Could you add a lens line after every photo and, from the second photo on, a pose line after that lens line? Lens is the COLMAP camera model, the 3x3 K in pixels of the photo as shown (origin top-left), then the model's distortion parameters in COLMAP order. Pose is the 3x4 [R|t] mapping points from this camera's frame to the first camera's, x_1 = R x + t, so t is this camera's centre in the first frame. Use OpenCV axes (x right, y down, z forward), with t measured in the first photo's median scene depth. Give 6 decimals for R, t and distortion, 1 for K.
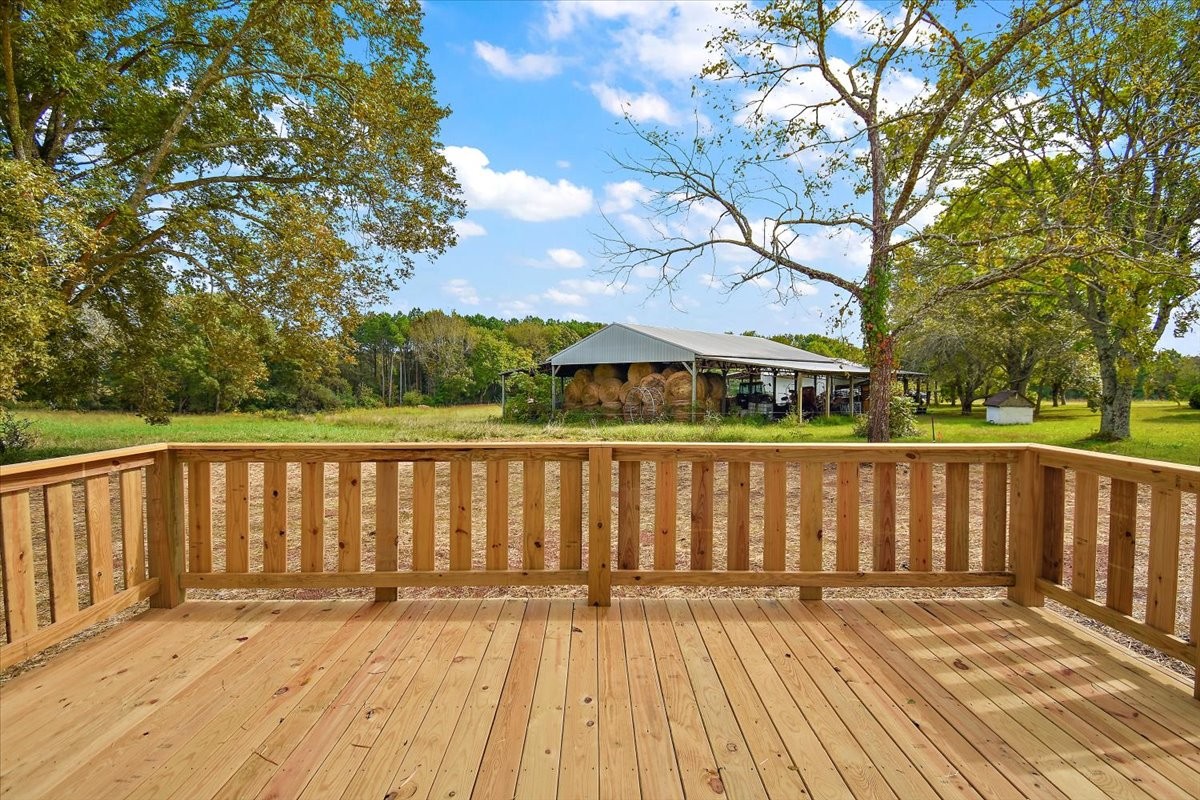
lens RADIAL K [[543.7, 0, 600.4], [0, 543.7, 396.8], [0, 0, 1]] dist [-0.001766, -0.000230]
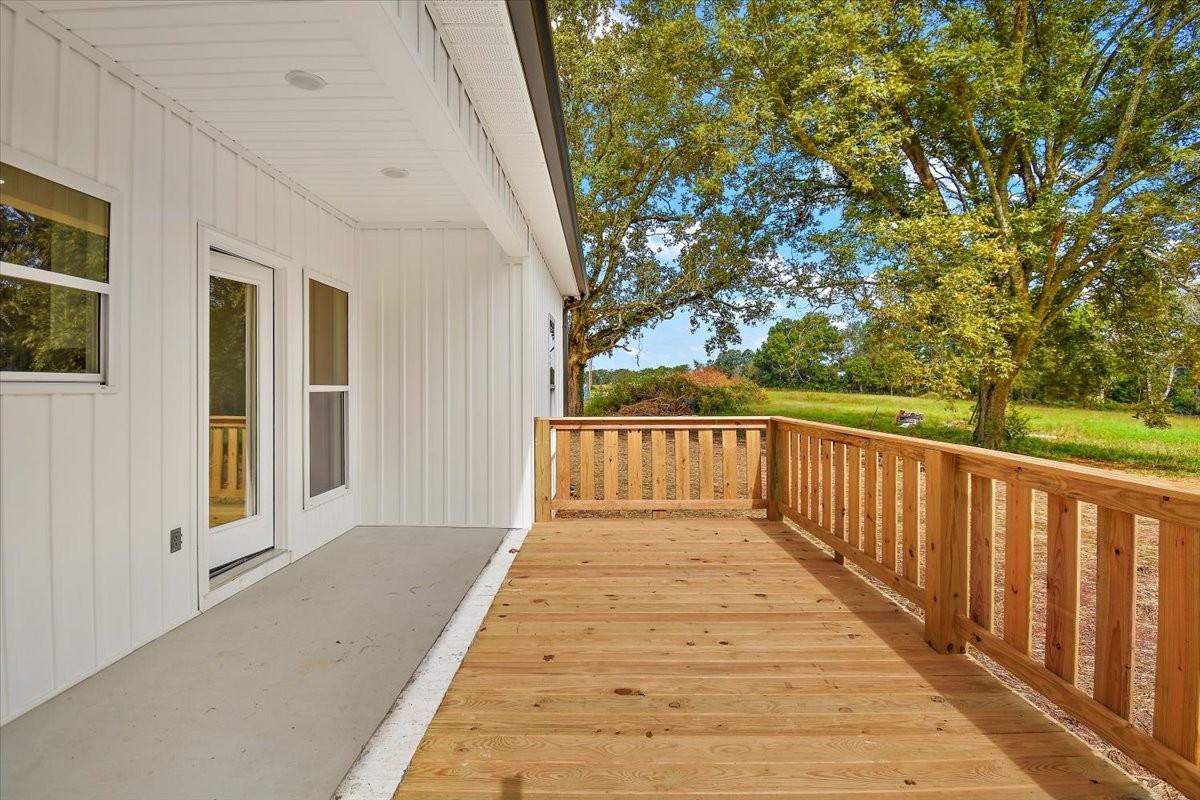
lens RADIAL K [[543.7, 0, 598.8], [0, 543.7, 388.8], [0, 0, 1]] dist [-0.001766, -0.000230]
pose [[0.003704, 0.003267, -0.999988, 0.788515], [-0.019473, 0.999805, 0.003194, 0.011931], [0.999804, 0.019461, 0.003767, 0.497358]]
